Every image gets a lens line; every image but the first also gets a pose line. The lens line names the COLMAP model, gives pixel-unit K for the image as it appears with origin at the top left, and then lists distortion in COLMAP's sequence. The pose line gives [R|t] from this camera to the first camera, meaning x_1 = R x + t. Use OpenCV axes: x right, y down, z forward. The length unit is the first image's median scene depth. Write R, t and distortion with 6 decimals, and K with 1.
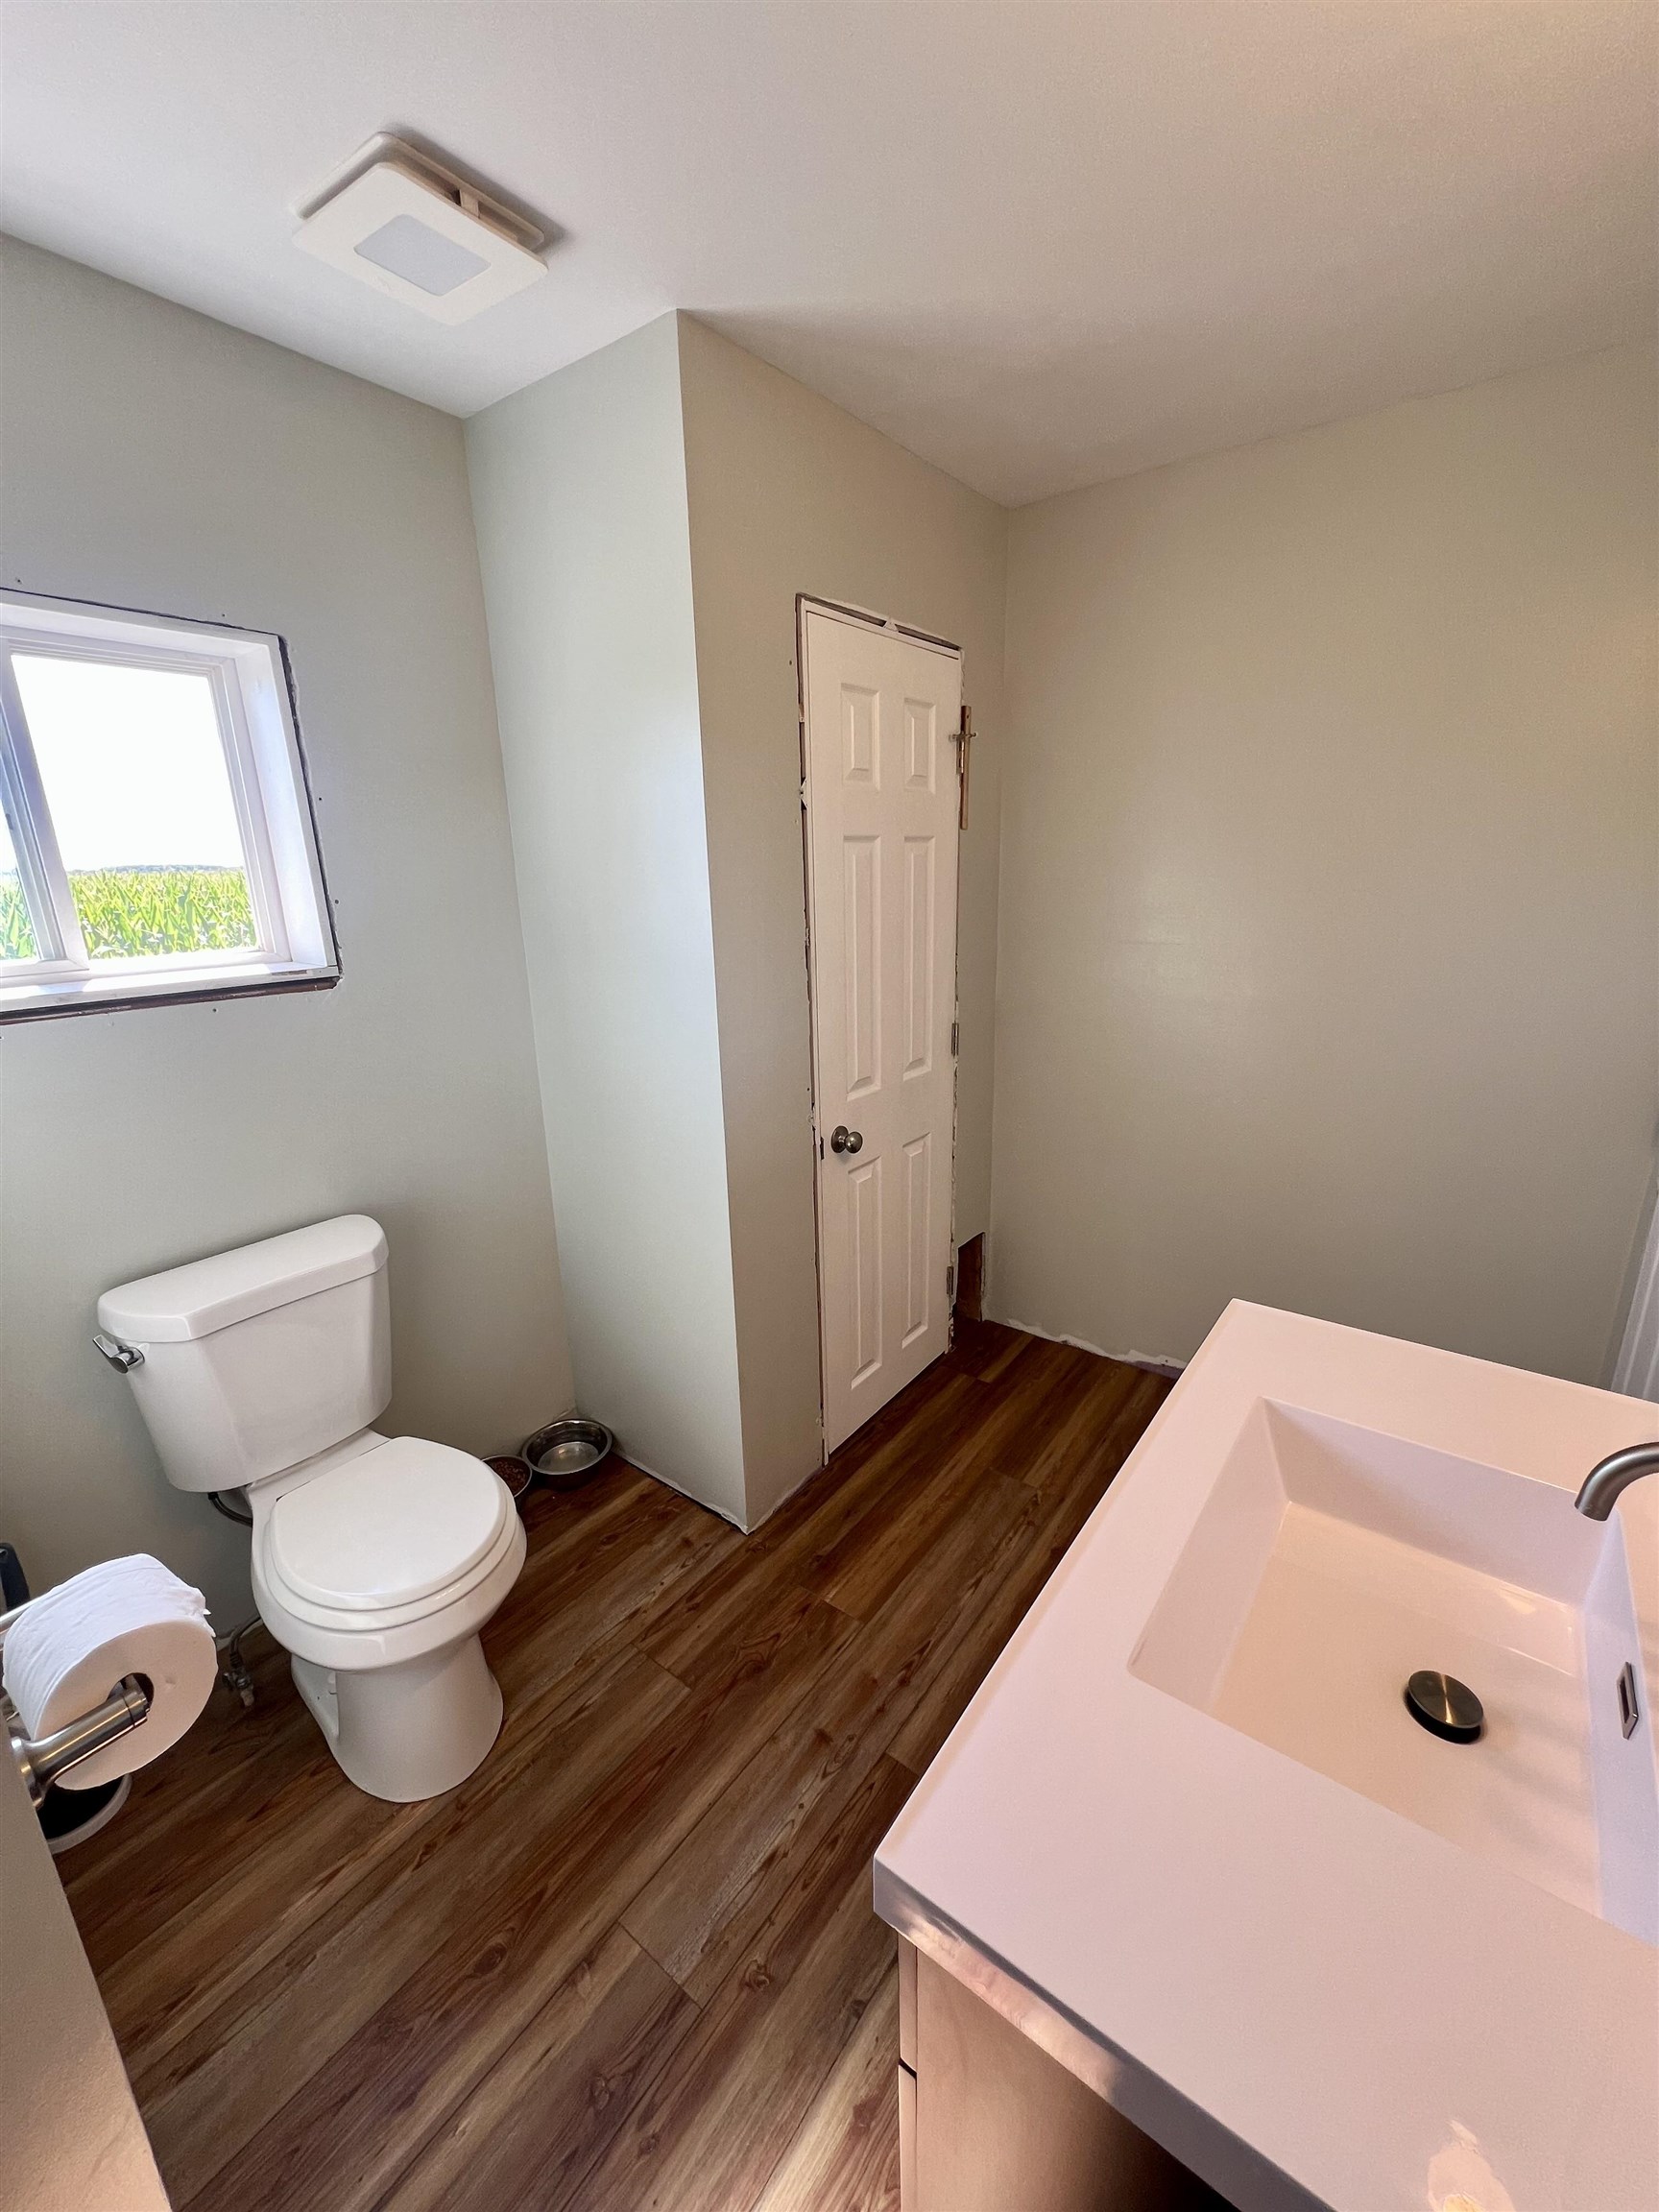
lens RADIAL K [[887.3, 0, 831.0], [0, 887.3, 1105.3], [0, 0, 1]] dist [-0.000808, -0.000058]
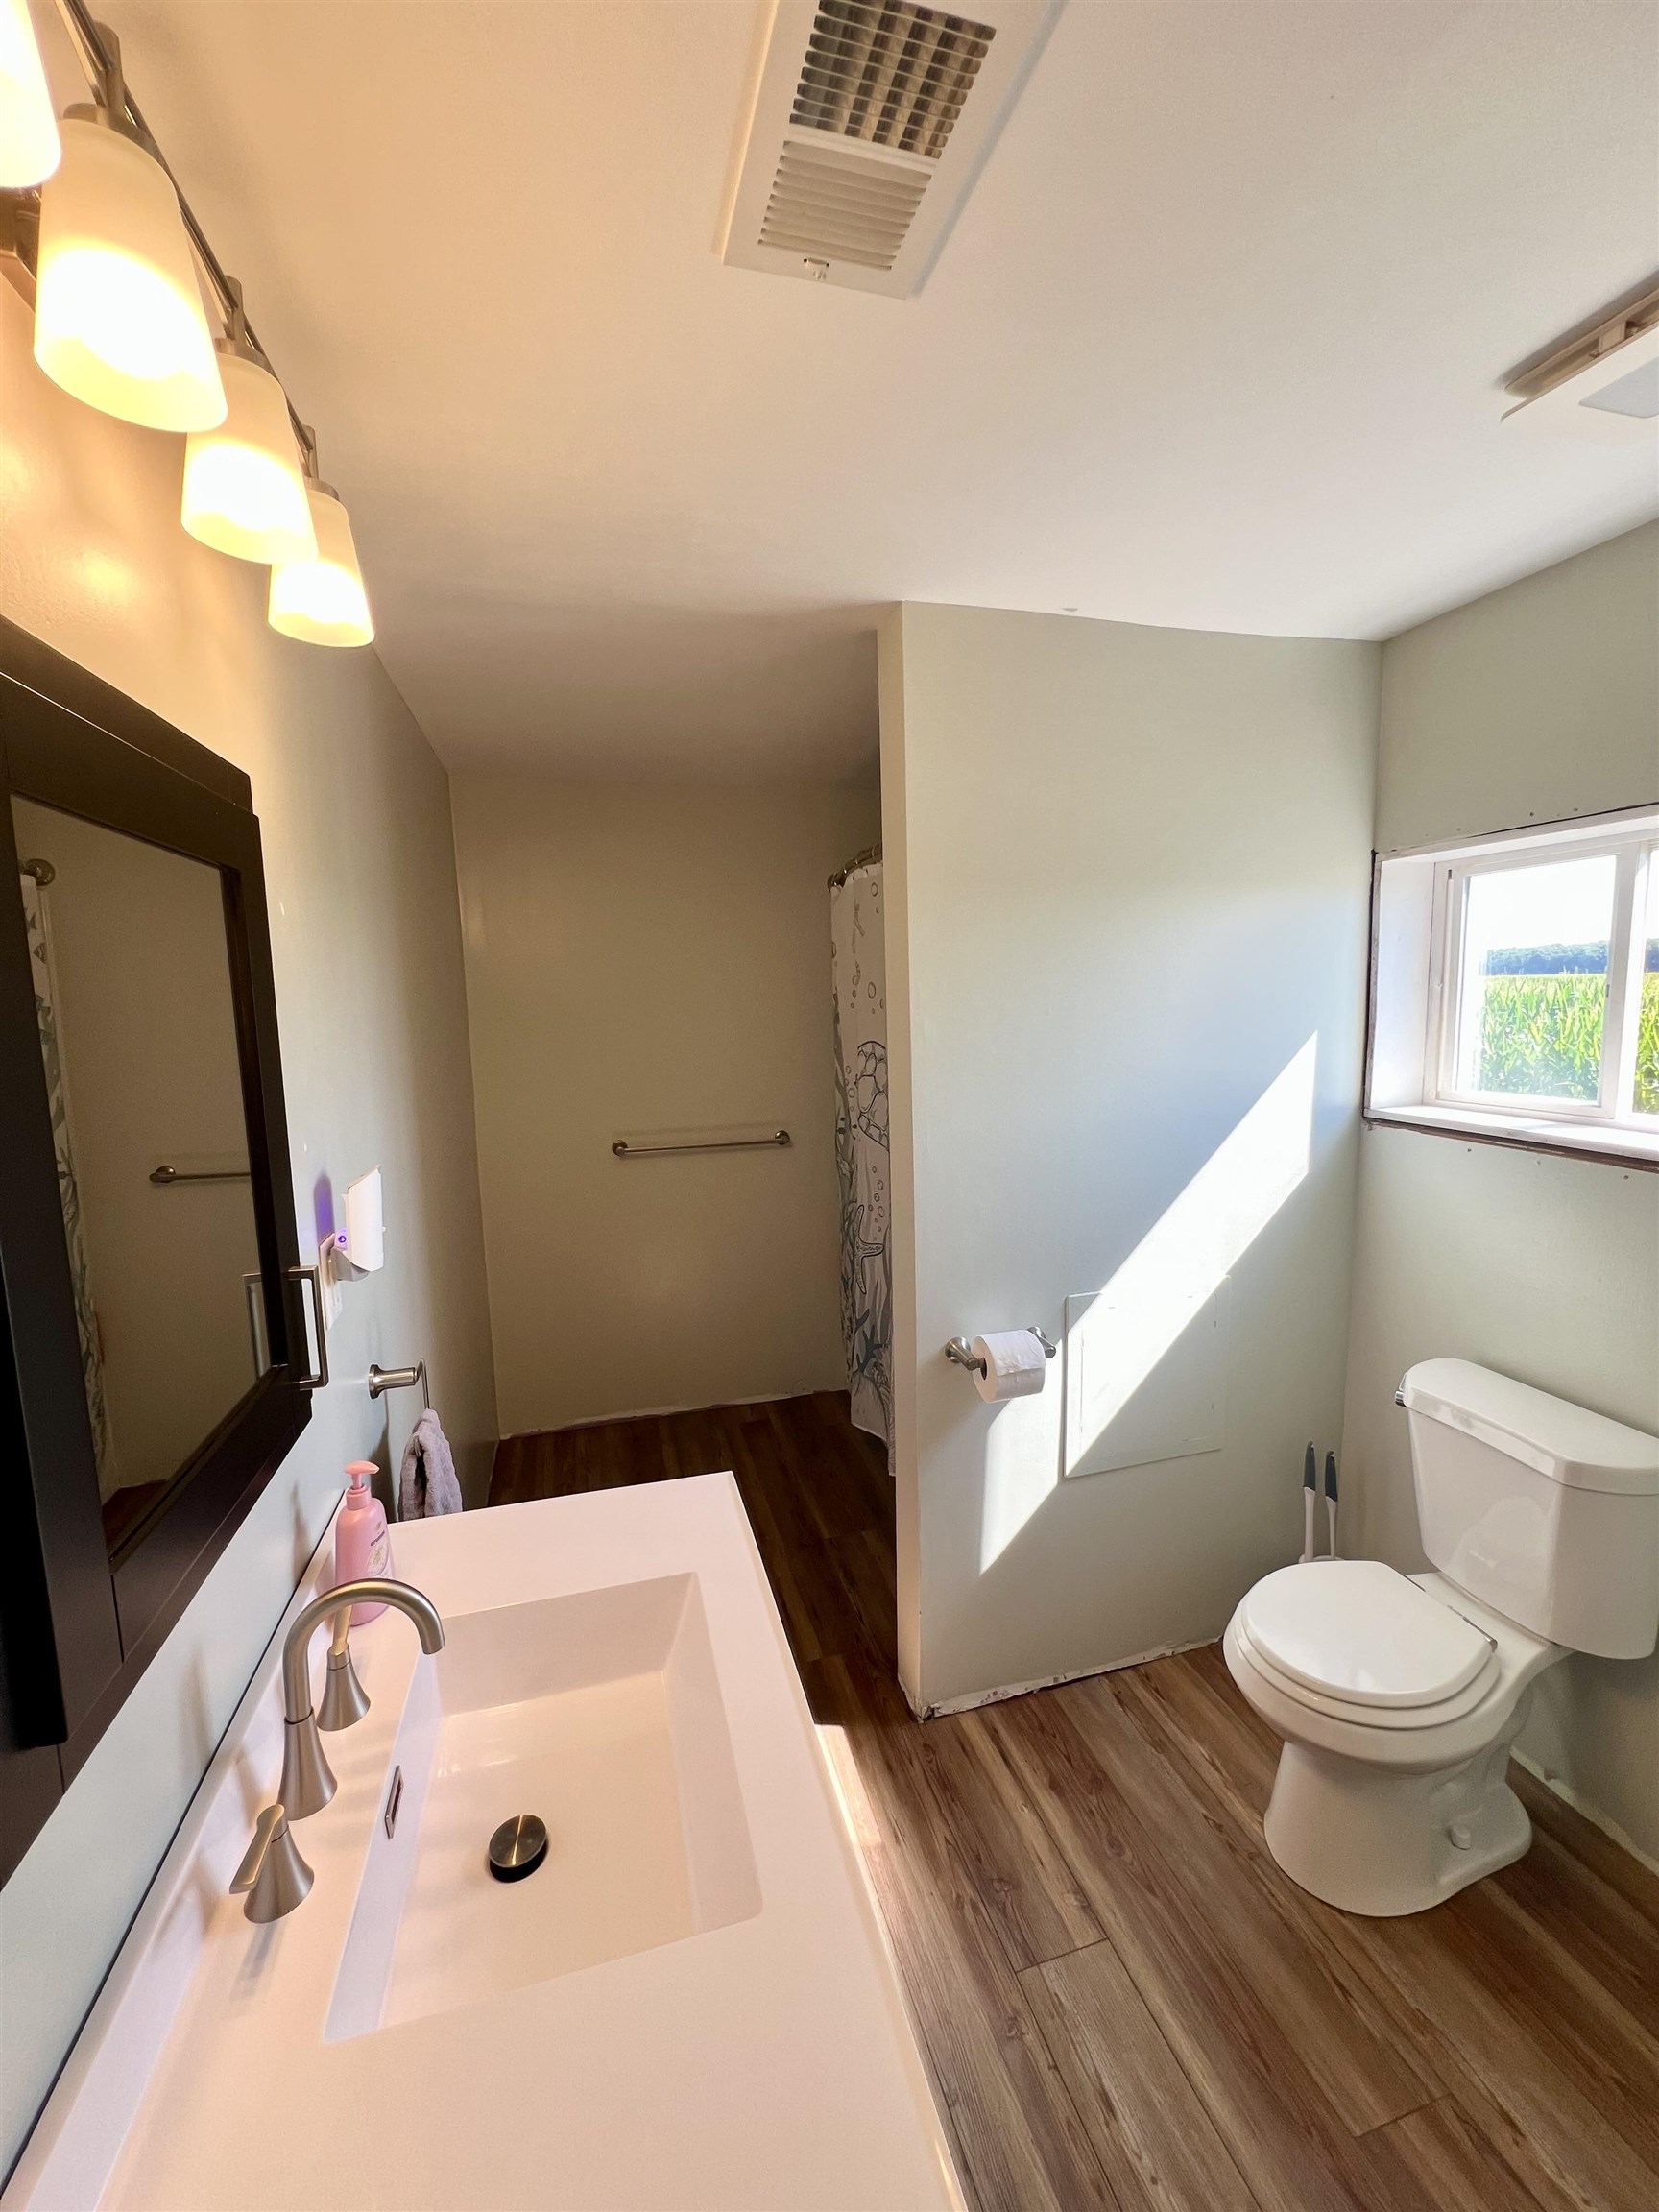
lens RADIAL K [[887.3, 0, 829.4], [0, 887.3, 1101.1], [0, 0, 1]] dist [-0.000808, -0.000058]
pose [[-0.610566, 0.118623, -0.783031, 0.744073], [-0.188291, 0.938626, 0.289013, -0.365113], [0.769257, 0.323899, -0.550757, 0.986724]]
